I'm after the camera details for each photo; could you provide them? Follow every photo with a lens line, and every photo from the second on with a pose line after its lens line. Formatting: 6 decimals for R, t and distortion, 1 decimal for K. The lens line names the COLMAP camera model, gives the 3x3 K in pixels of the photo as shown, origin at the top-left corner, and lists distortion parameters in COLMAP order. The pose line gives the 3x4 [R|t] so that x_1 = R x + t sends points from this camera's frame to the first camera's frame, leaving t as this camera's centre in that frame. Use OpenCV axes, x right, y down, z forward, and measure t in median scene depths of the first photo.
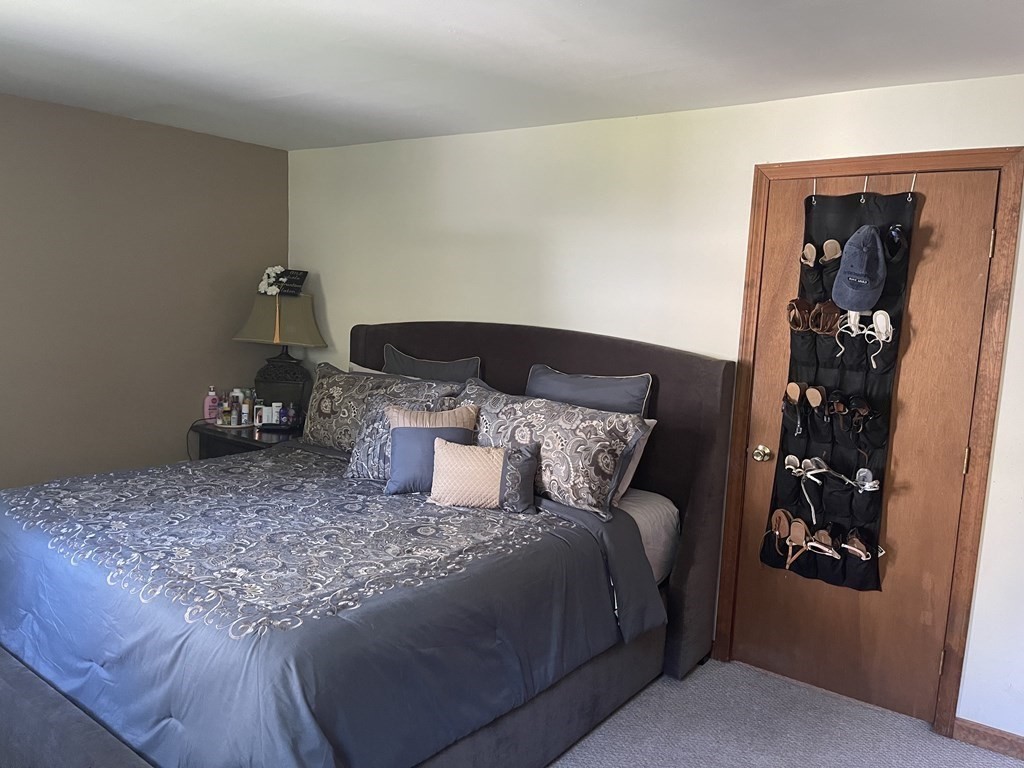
lens RADIAL K [[771.0, 0, 512.0], [0, 771.0, 384.0], [0, 0, 1]] dist [0.088102, -0.123379]
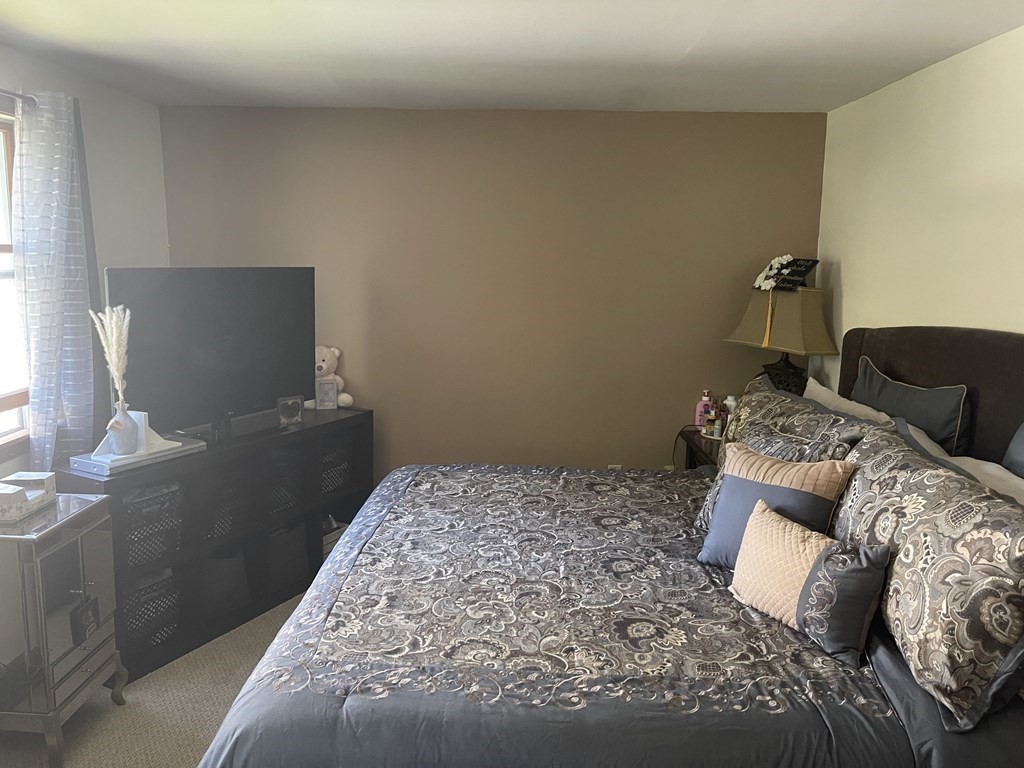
lens RADIAL K [[771.0, 0, 512.0], [0, 771.0, 384.0], [0, 0, 1]] dist [0.088102, -0.123379]
pose [[0.604565, 0.089933, -0.791463, 0.318442], [-0.083598, 0.995283, 0.049235, -0.049647], [0.792157, 0.036399, 0.609231, 0.426541]]
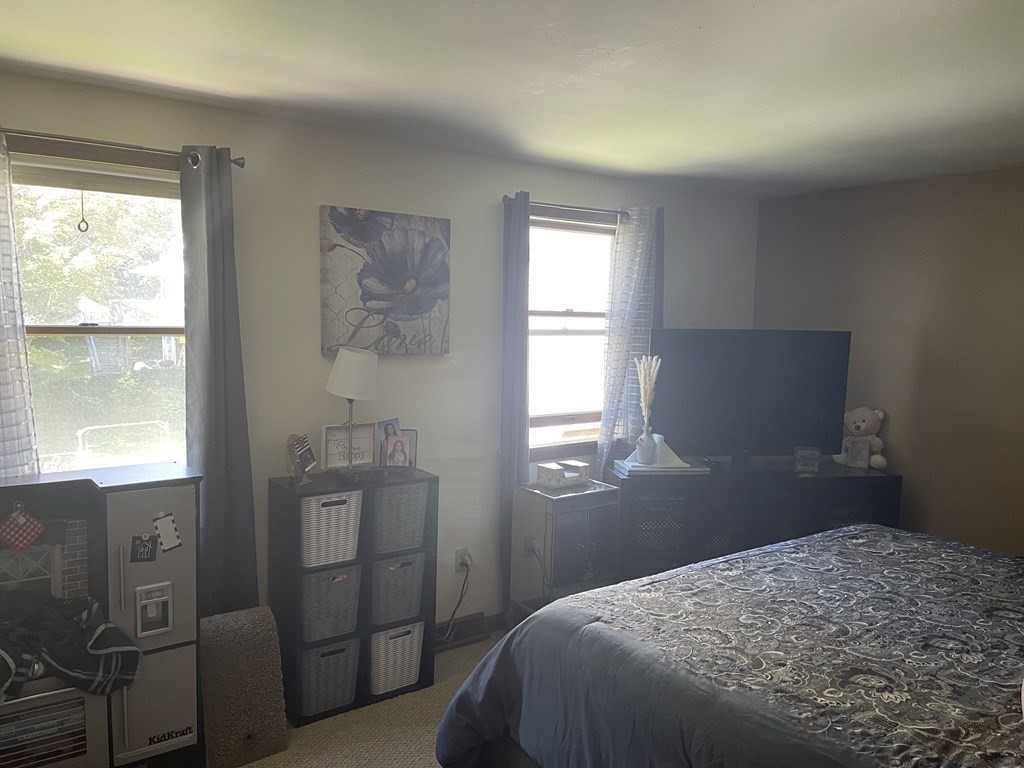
lens RADIAL K [[766.8, 0, 512.2], [0, 766.8, 405.0], [0, 0, 1]] dist [0.084146, -0.114286]
pose [[-0.261688, 0.059425, -0.963321, 0.581908], [-0.152607, 0.982999, 0.102095, -0.072574], [0.953011, 0.173726, -0.248170, 0.740354]]
